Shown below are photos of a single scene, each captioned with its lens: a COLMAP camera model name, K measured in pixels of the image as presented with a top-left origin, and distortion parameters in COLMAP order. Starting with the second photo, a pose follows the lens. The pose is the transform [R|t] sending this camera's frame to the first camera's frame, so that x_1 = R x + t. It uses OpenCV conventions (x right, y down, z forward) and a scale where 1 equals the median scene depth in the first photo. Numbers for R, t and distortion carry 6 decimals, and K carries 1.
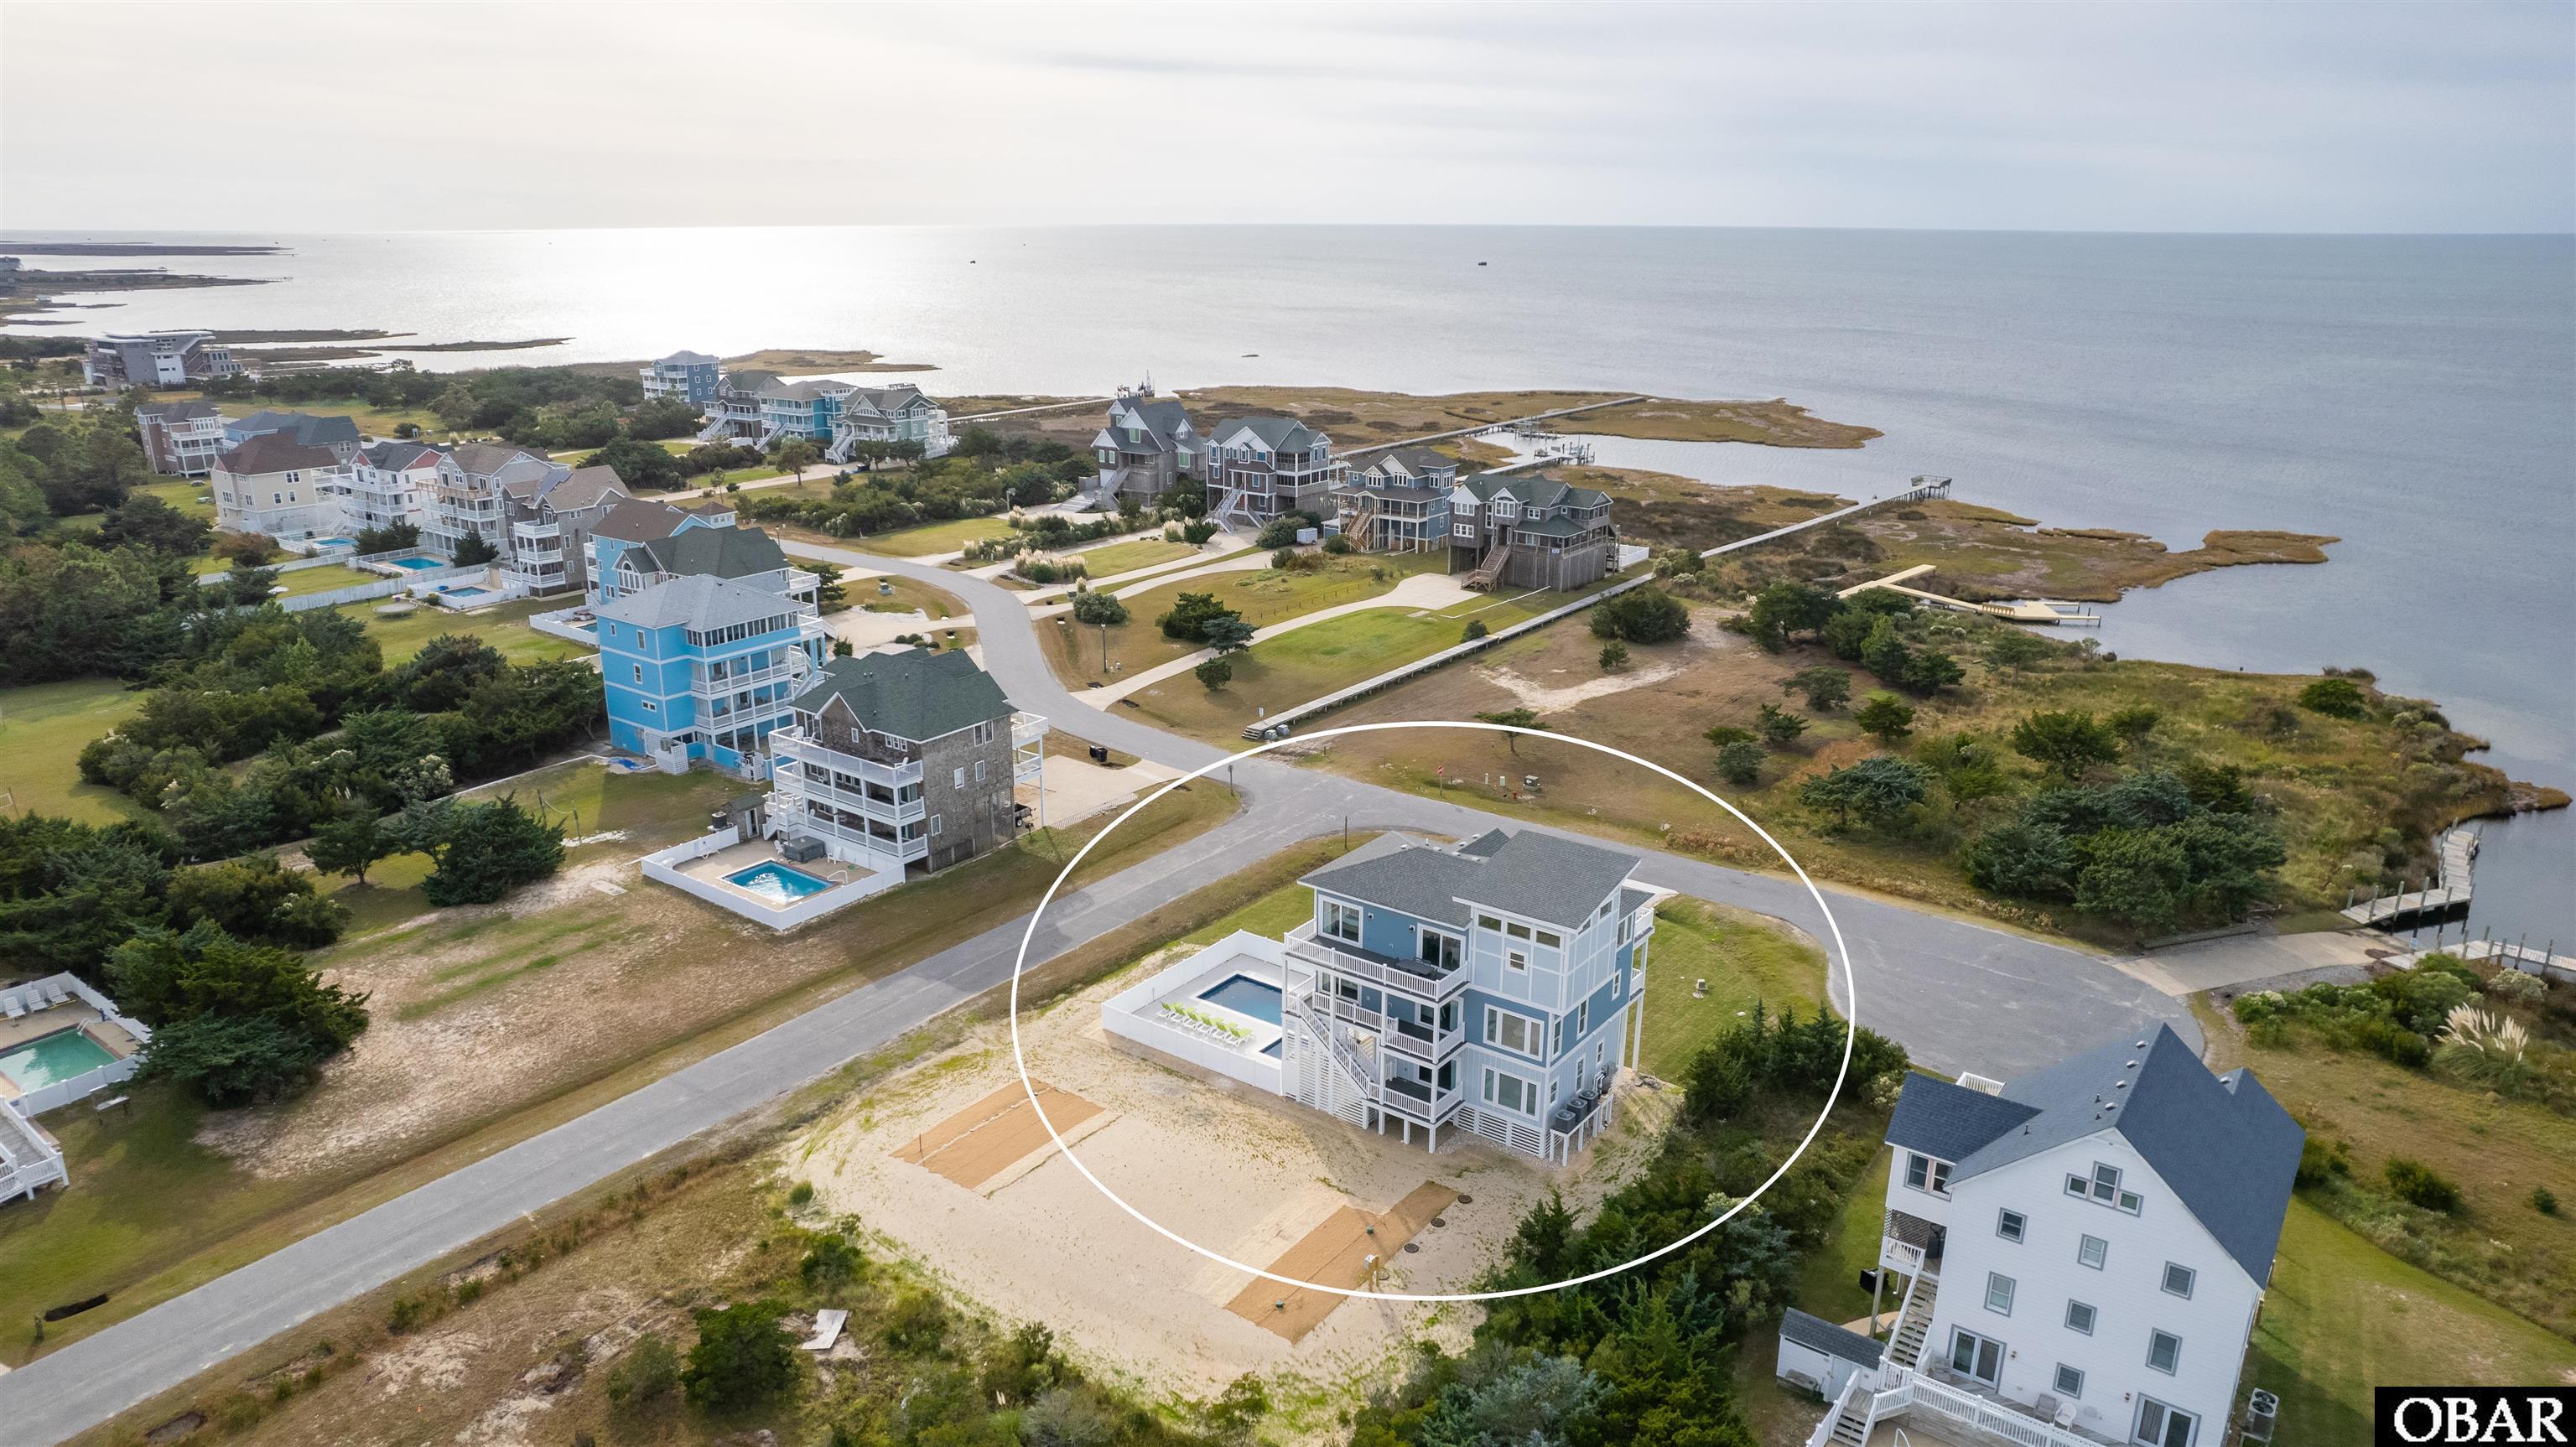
lens RADIAL K [[1651.2, 0, 1288.3], [0, 1651.2, 728.5], [0, 0, 1]] dist [-0.062789, 0.044376]
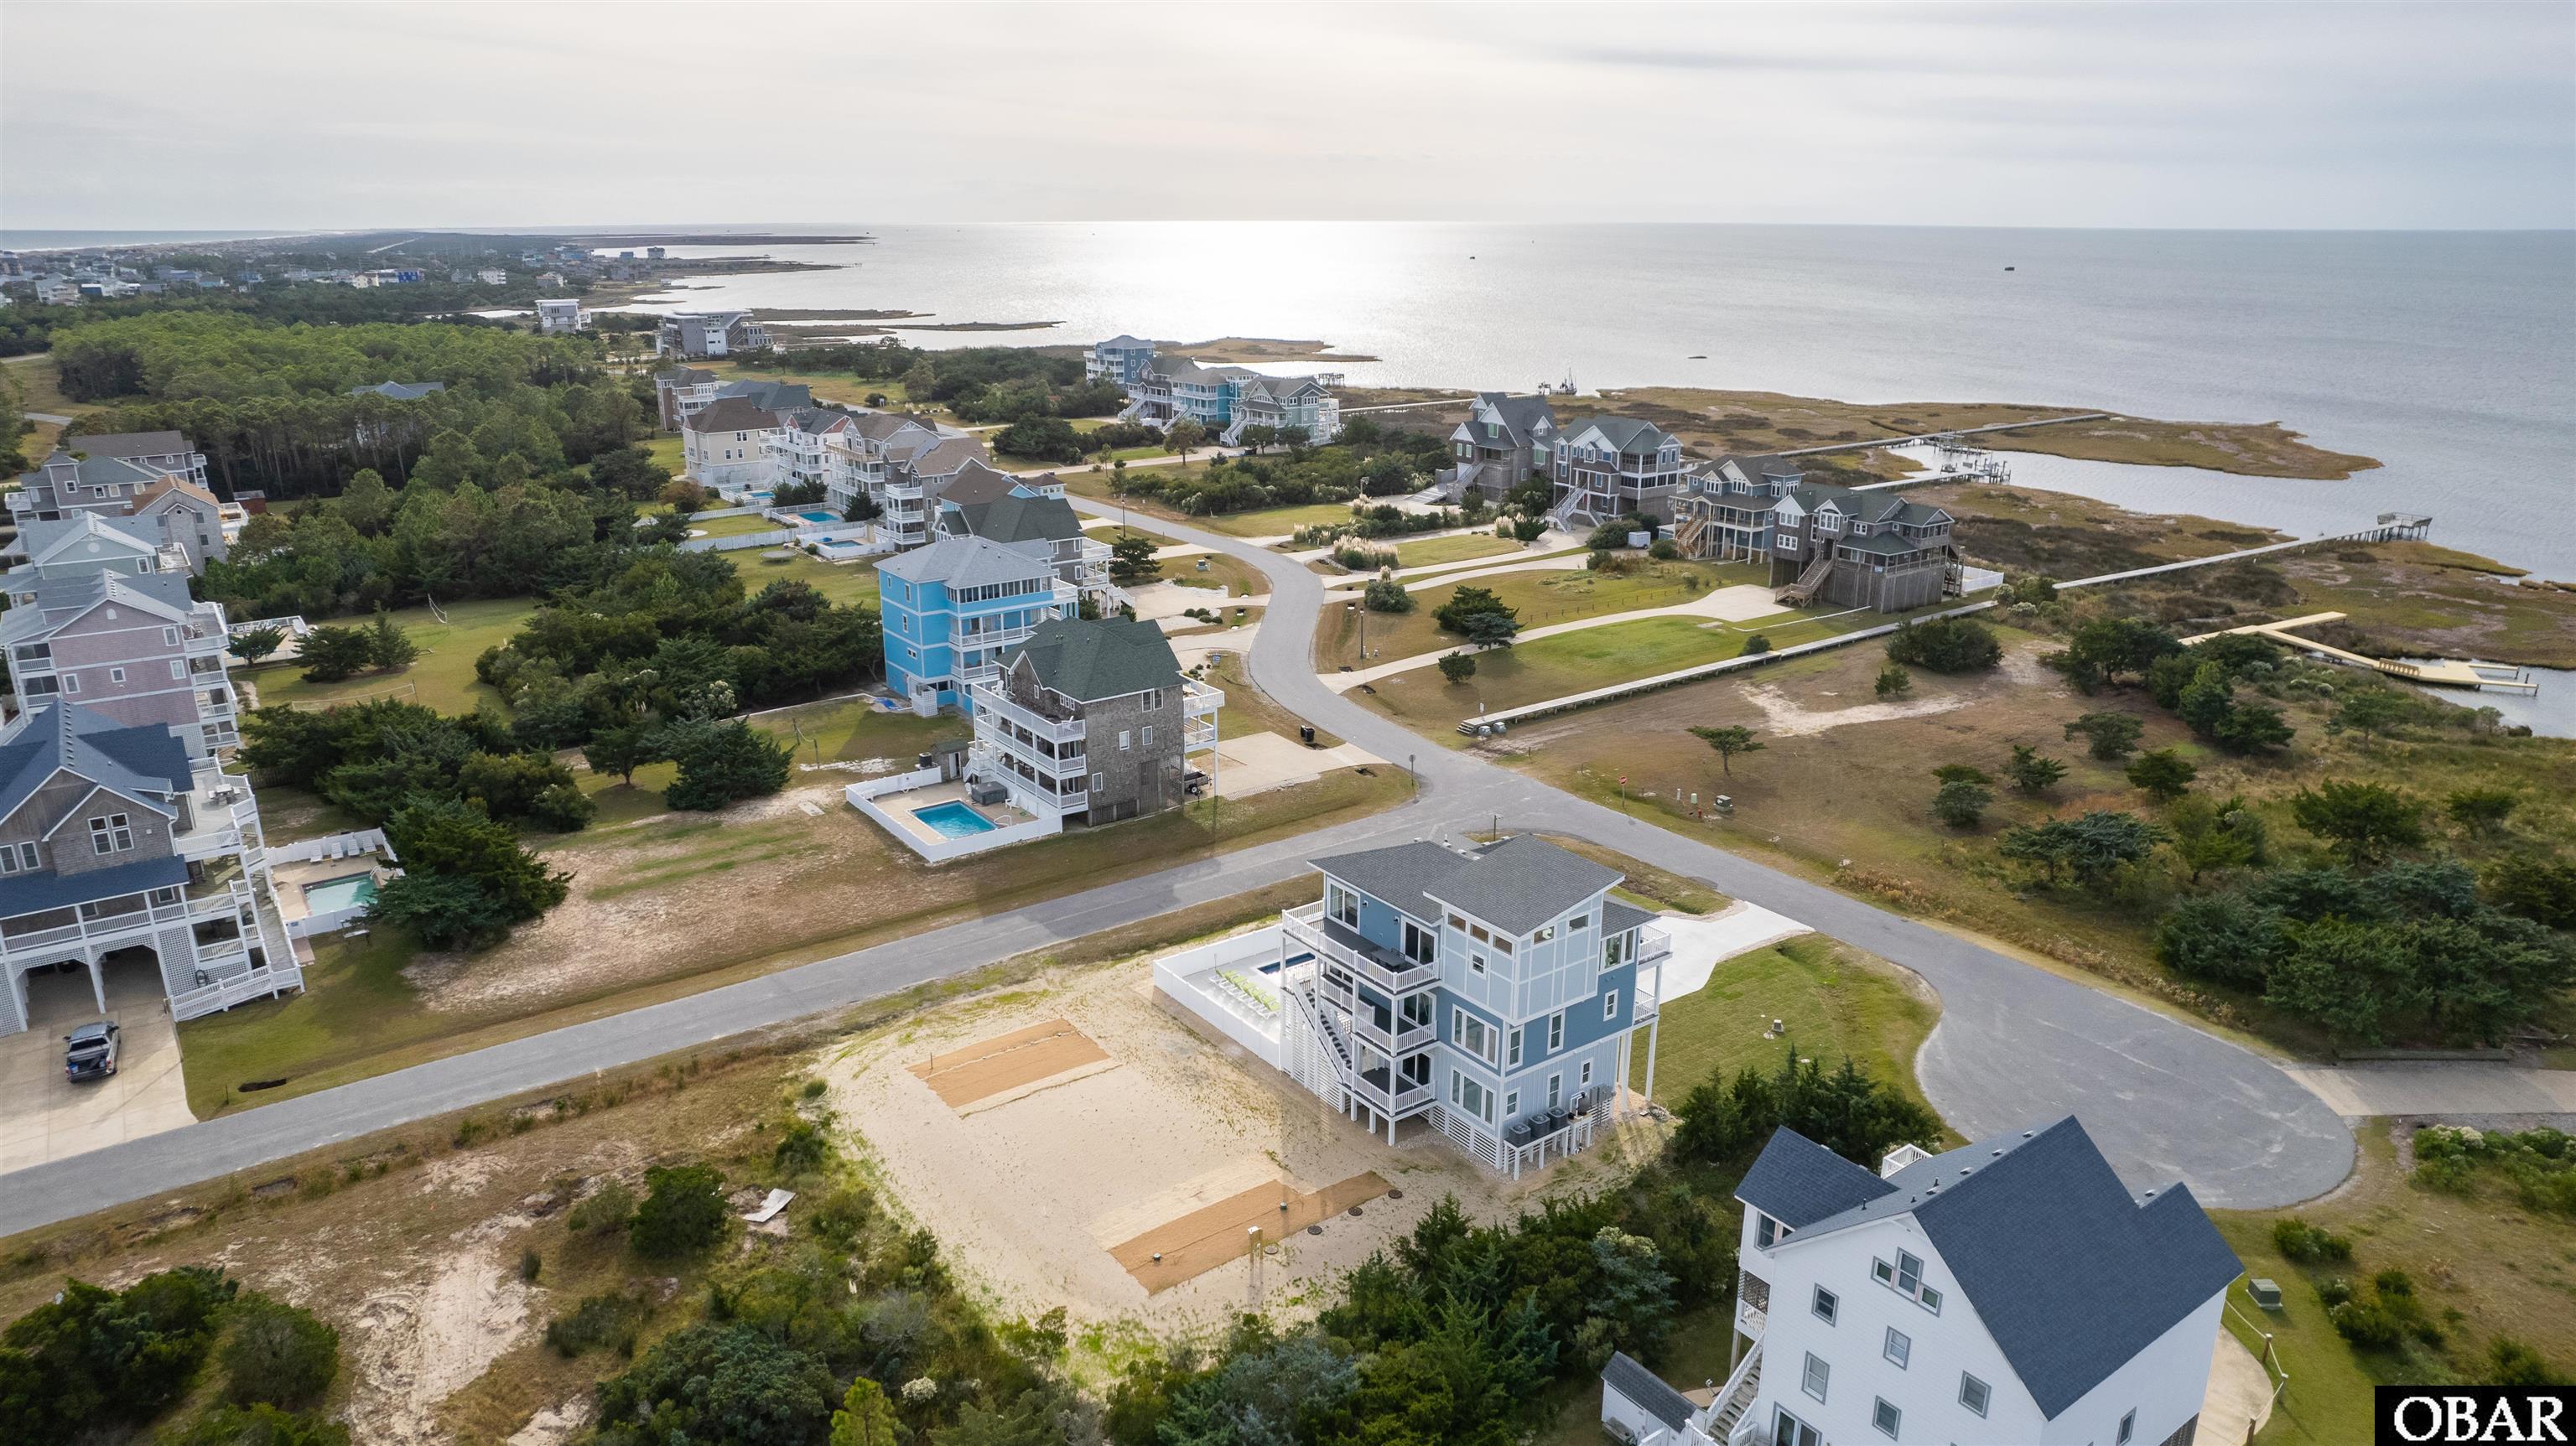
lens RADIAL K [[1651.1, 0, 1290.7], [0, 1651.1, 728.5], [0, 0, 1]] dist [-0.062789, 0.044376]
pose [[0.954425, 0.088191, -0.285125, 0.179282], [-0.087809, 0.996037, 0.014147, -0.001658], [0.285242, 0.011535, 0.958386, 0.014898]]
